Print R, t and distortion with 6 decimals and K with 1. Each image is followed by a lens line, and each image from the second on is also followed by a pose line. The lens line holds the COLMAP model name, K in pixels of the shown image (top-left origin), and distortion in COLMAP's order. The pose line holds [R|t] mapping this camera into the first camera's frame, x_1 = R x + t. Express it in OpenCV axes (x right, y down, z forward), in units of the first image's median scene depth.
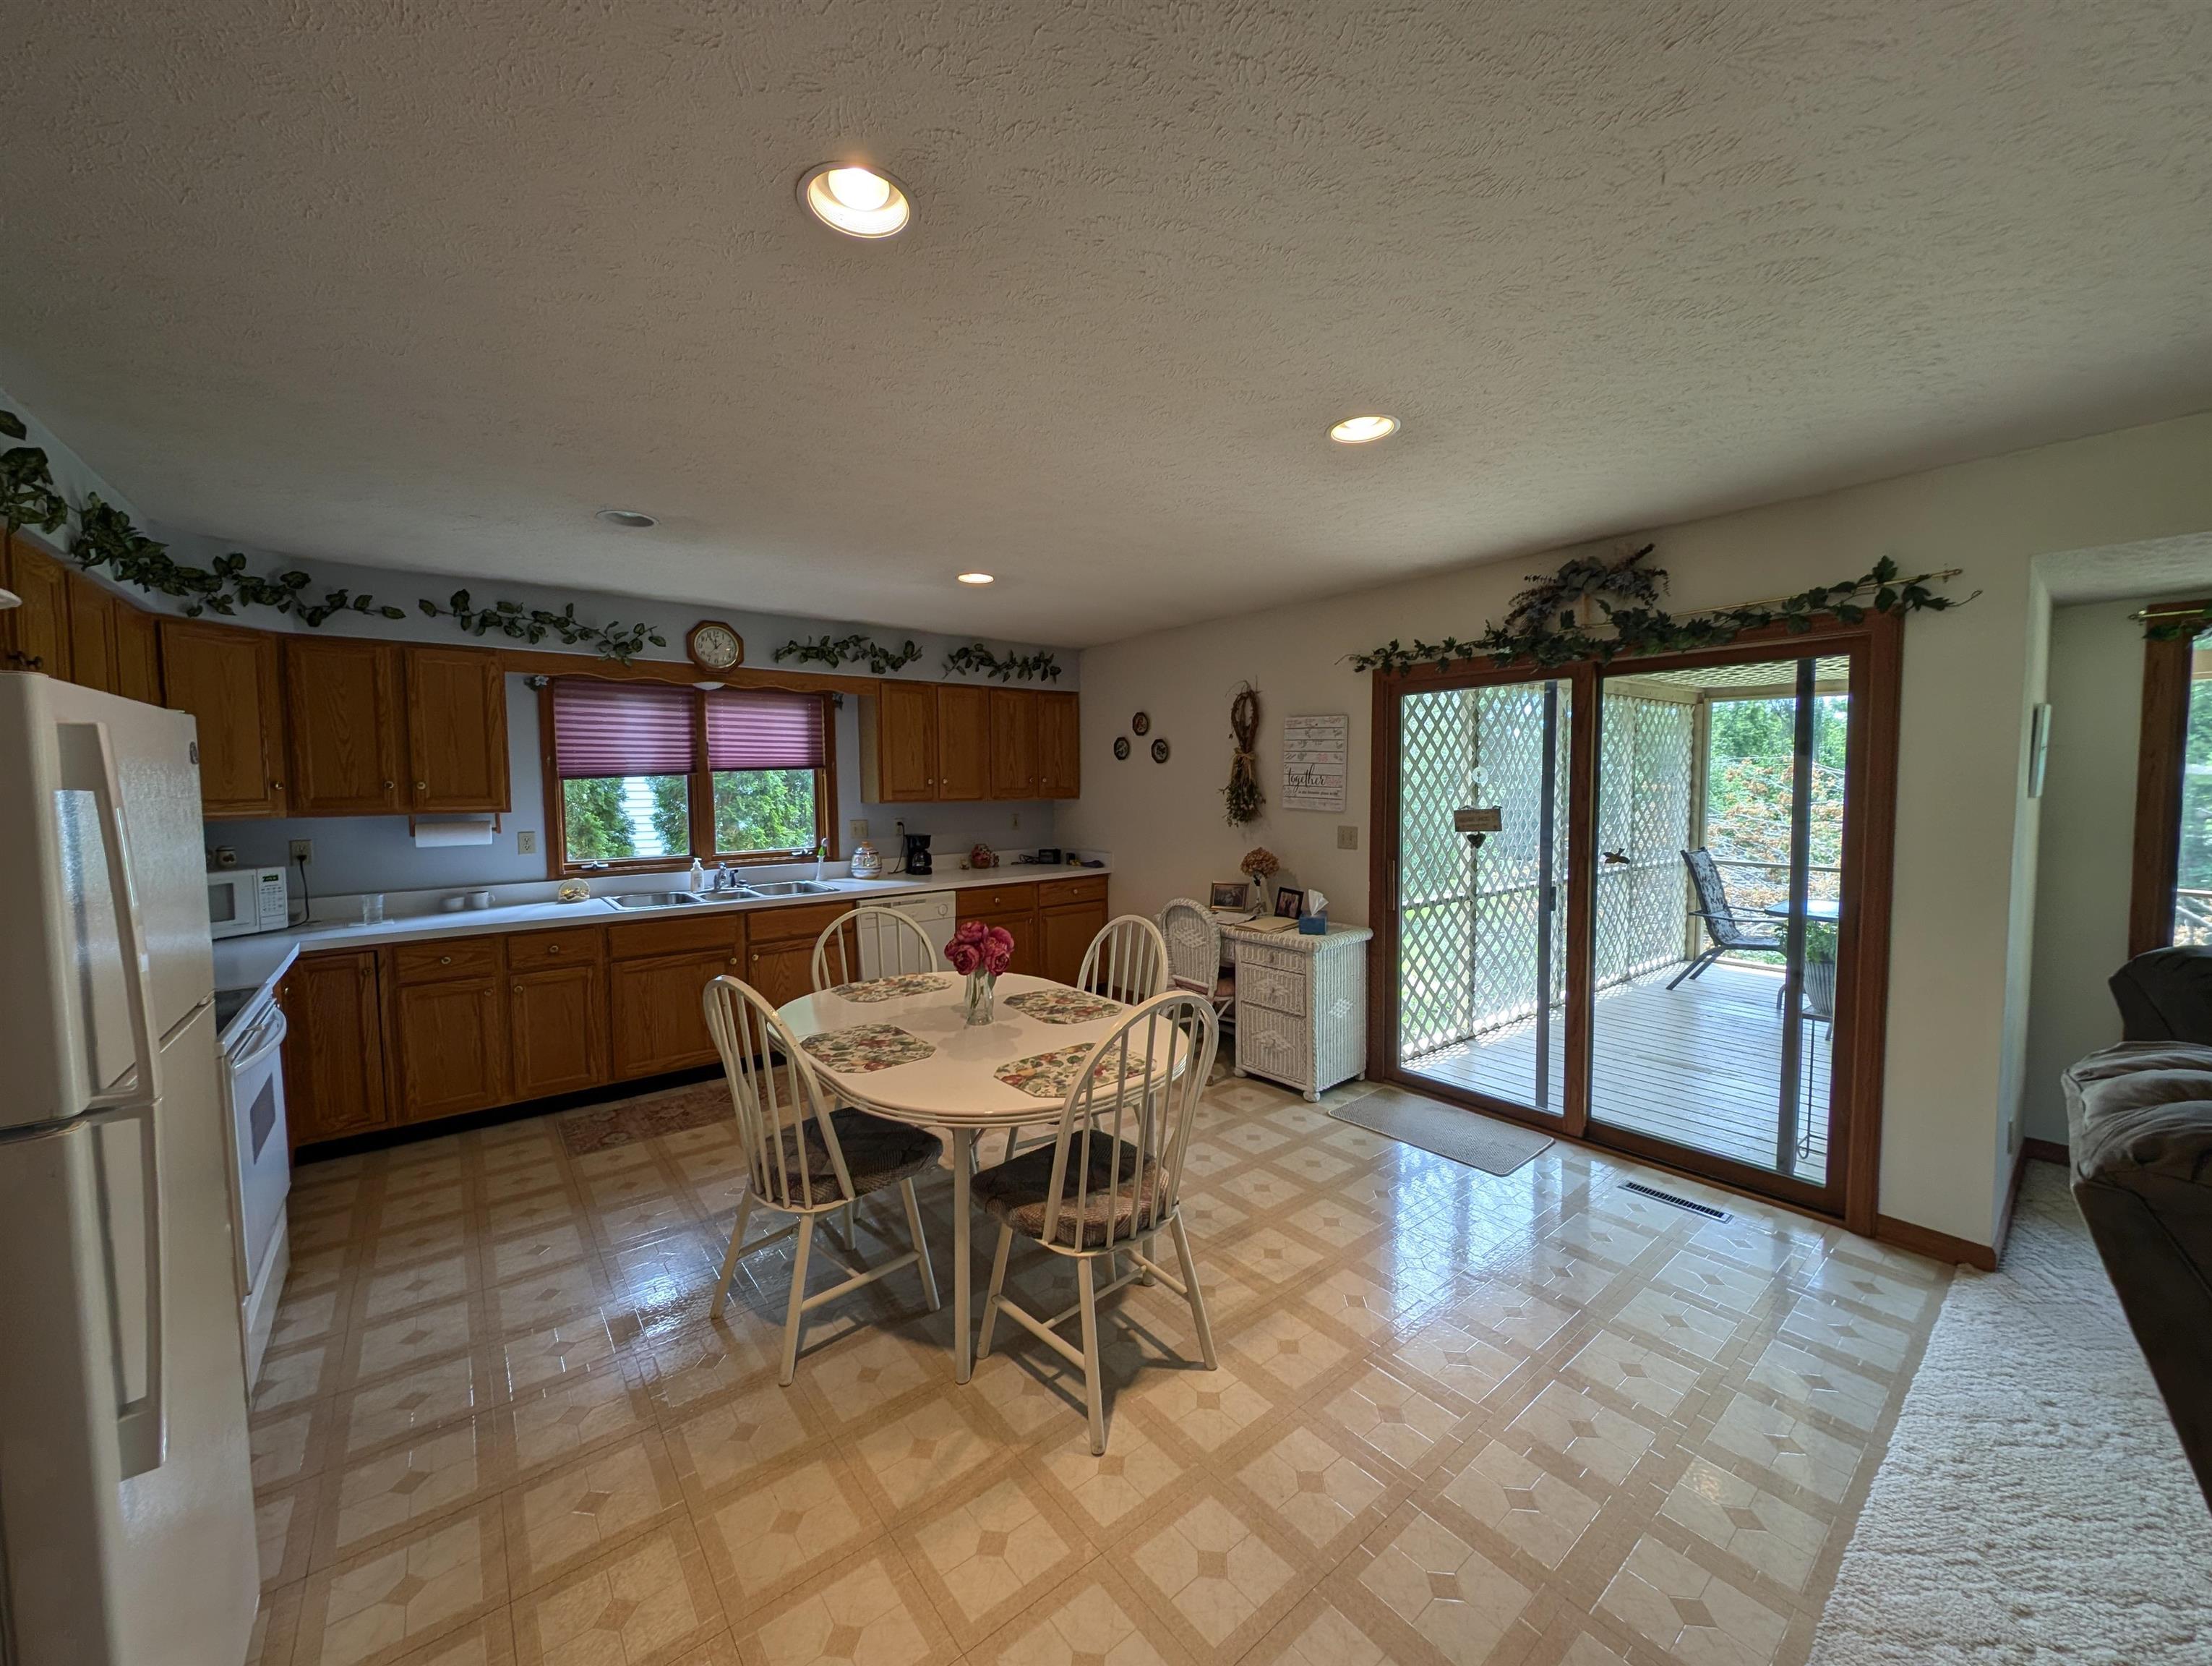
lens RADIAL K [[826.7, 0, 1097.3], [0, 826.7, 829.0], [0, 0, 1]] dist [0.007572, -0.002874]
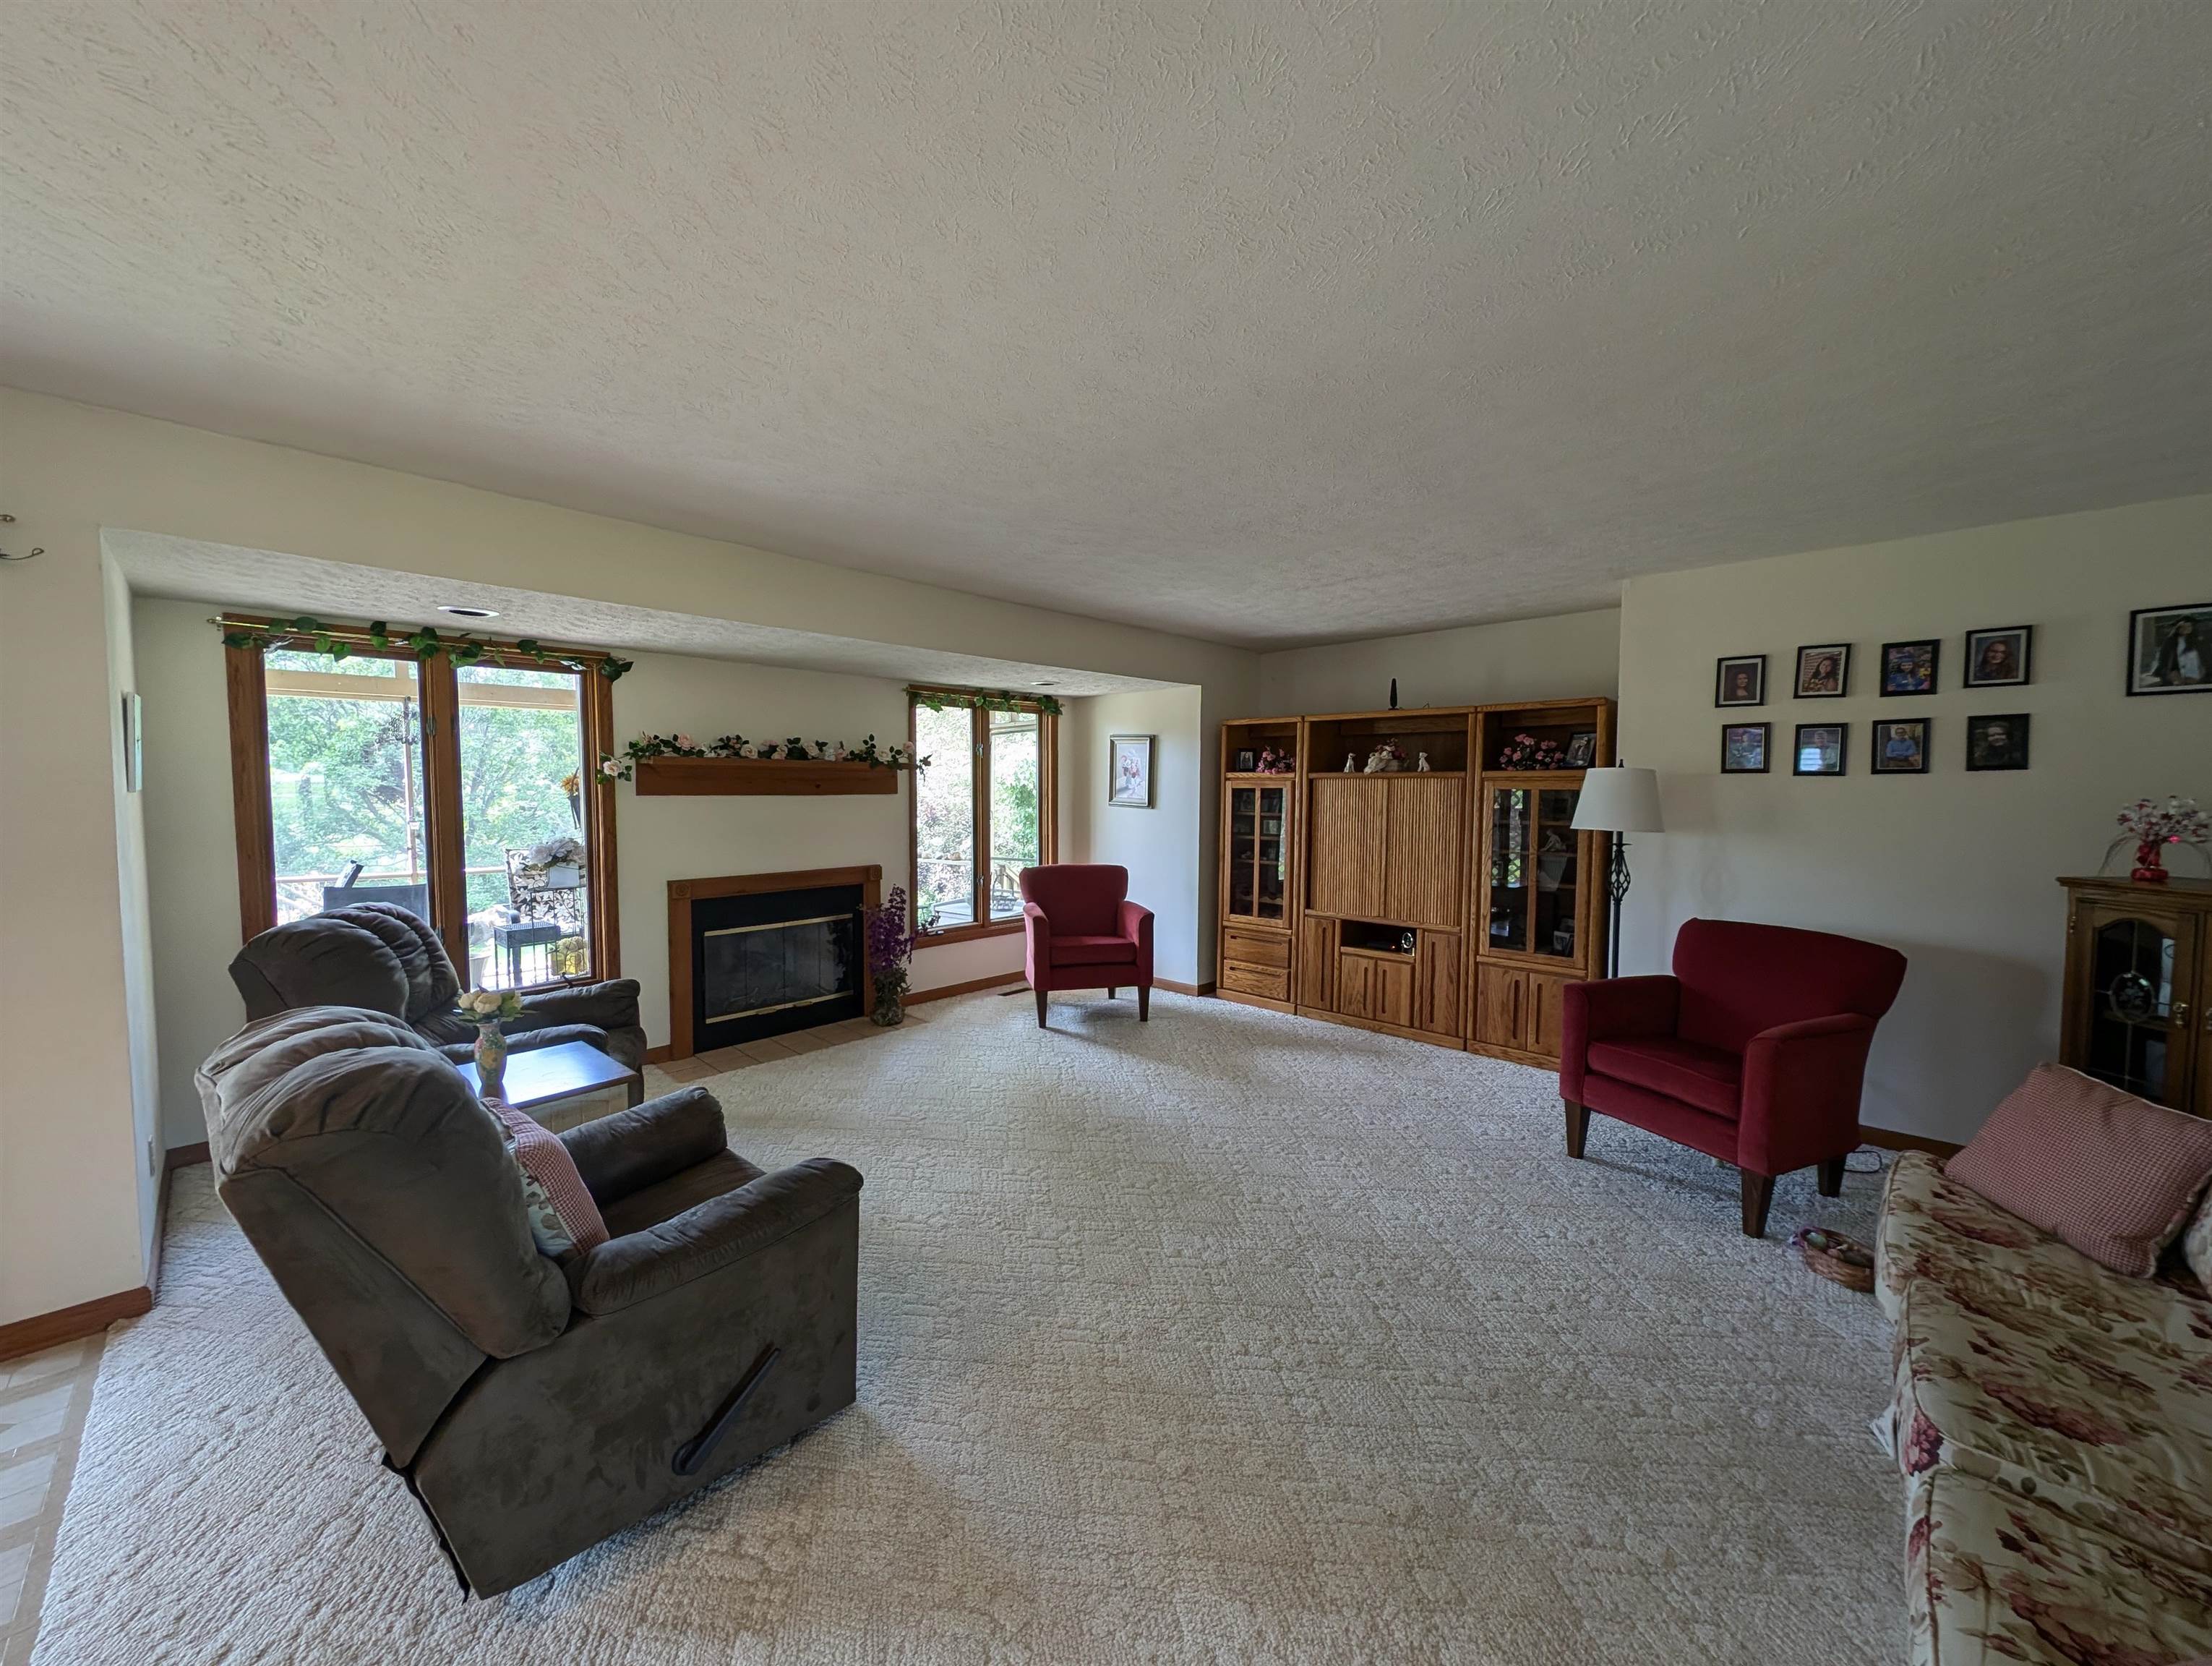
lens RADIAL K [[826.7, 0, 1097.3], [0, 826.7, 829.0], [0, 0, 1]] dist [0.007572, -0.002874]
pose [[-0.130974, -0.043191, 0.990445, 0.133190], [0.056044, 0.997130, 0.050893, 0.033052], [-0.989800, 0.062174, -0.128177, 0.112384]]
